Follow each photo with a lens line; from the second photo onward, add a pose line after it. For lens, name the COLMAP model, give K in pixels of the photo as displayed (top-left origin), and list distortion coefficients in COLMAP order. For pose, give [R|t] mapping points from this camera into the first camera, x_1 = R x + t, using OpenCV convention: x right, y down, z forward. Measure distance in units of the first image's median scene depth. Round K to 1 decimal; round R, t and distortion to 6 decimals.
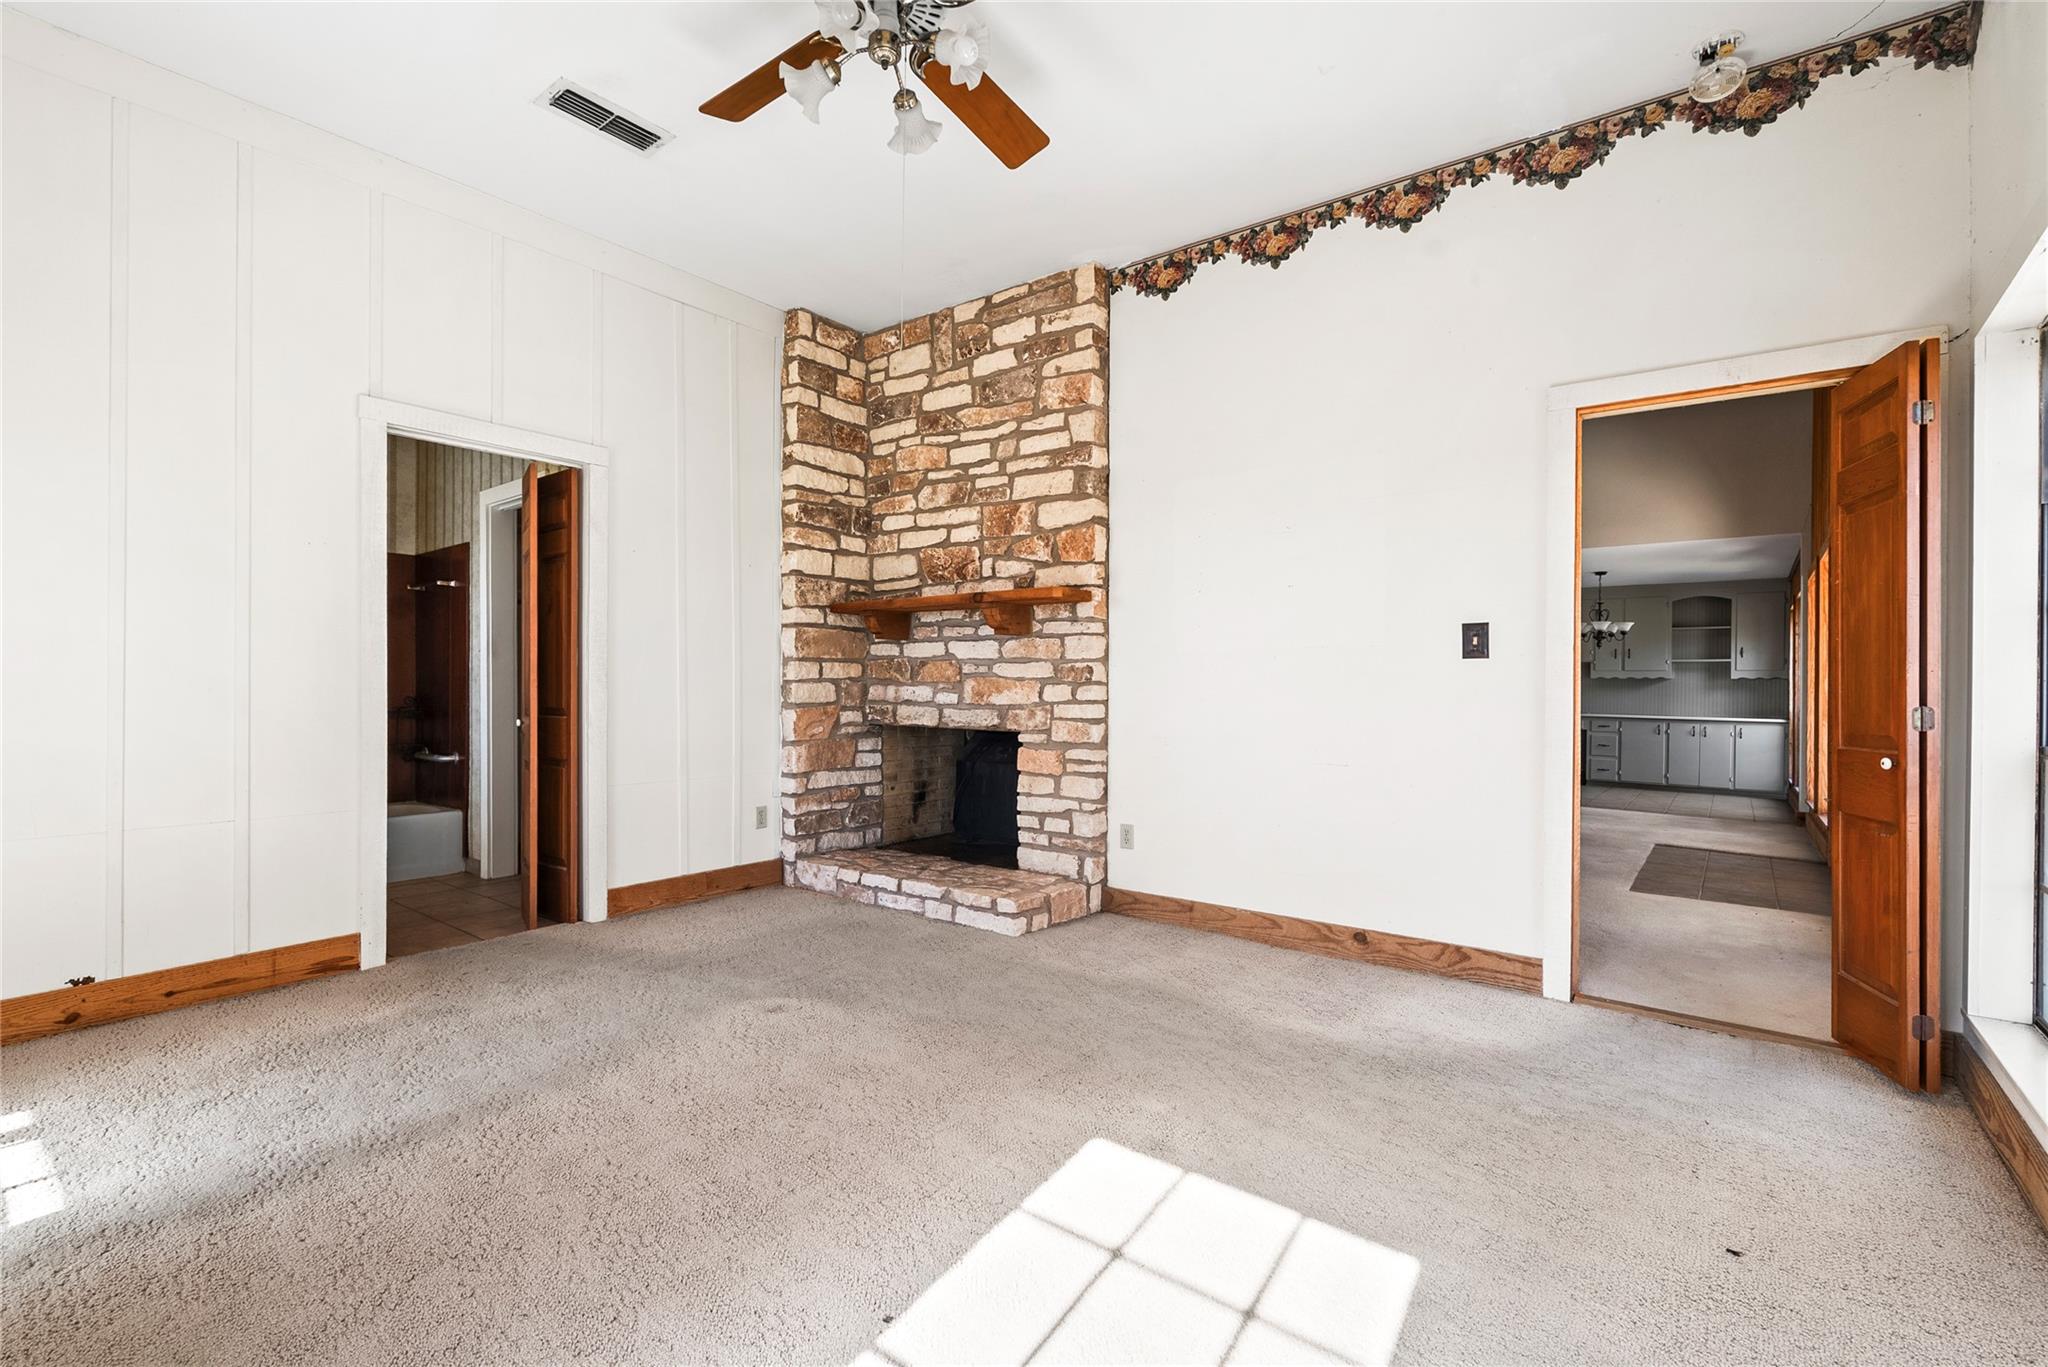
lens RADIAL K [[909.4, 0, 1016.4], [0, 909.4, 677.5], [0, 0, 1]] dist [0.001070, 0.000009]
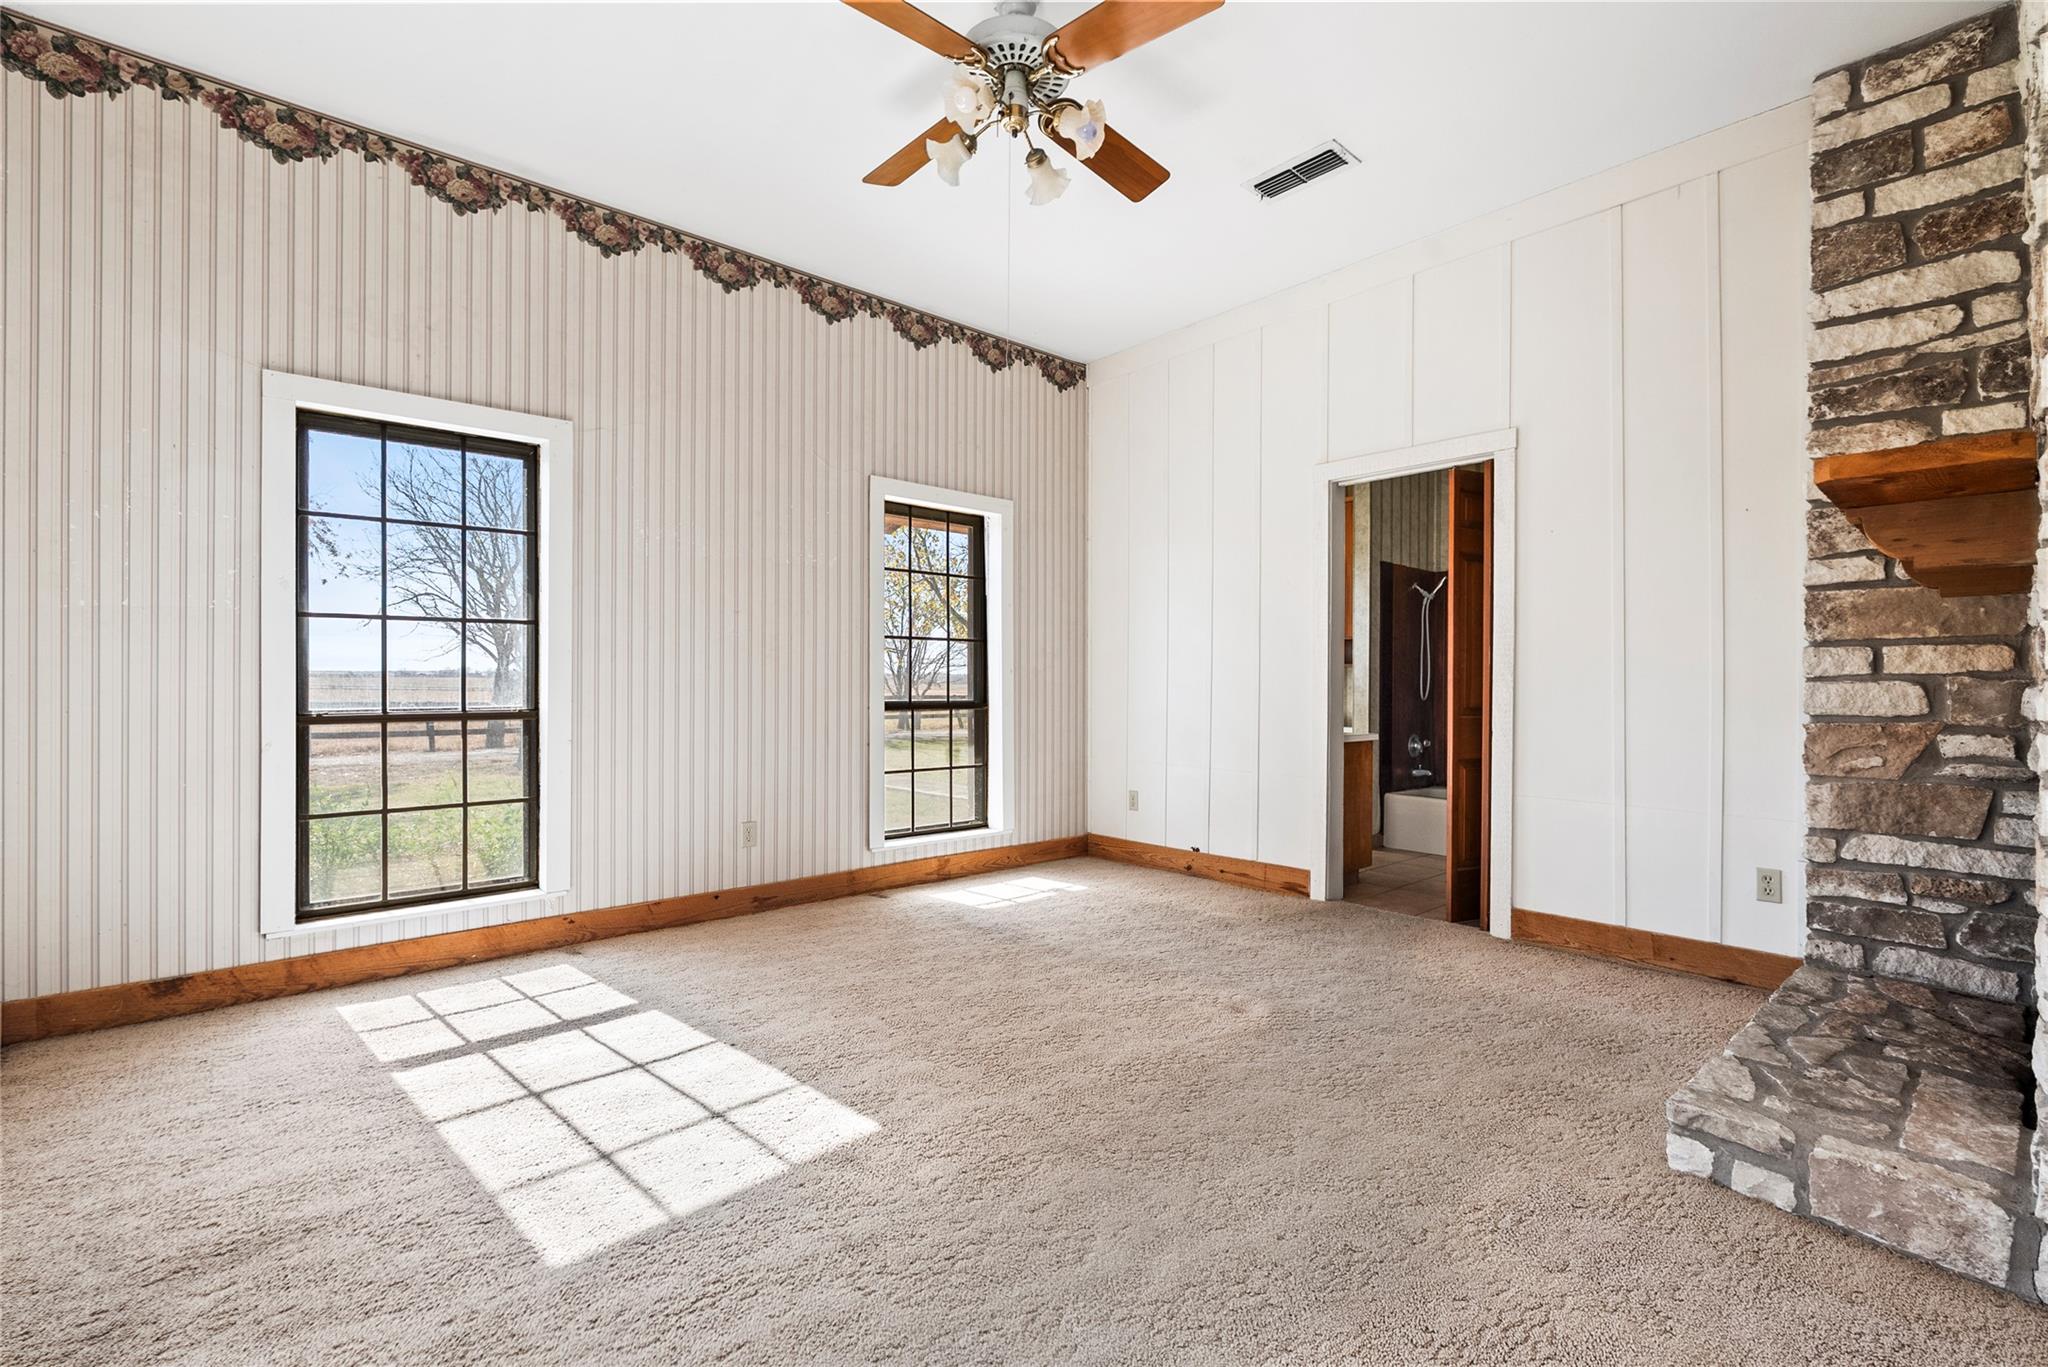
lens RADIAL K [[904.2, 0, 1031.7], [0, 904.2, 671.5], [0, 0, 1]] dist [-0.003080, -0.000024]
pose [[-0.173525, -0.015198, -0.984712, 0.530126], [0.002717, 0.999870, -0.015911, 0.008168], [0.984826, -0.005437, -0.173461, 0.675105]]
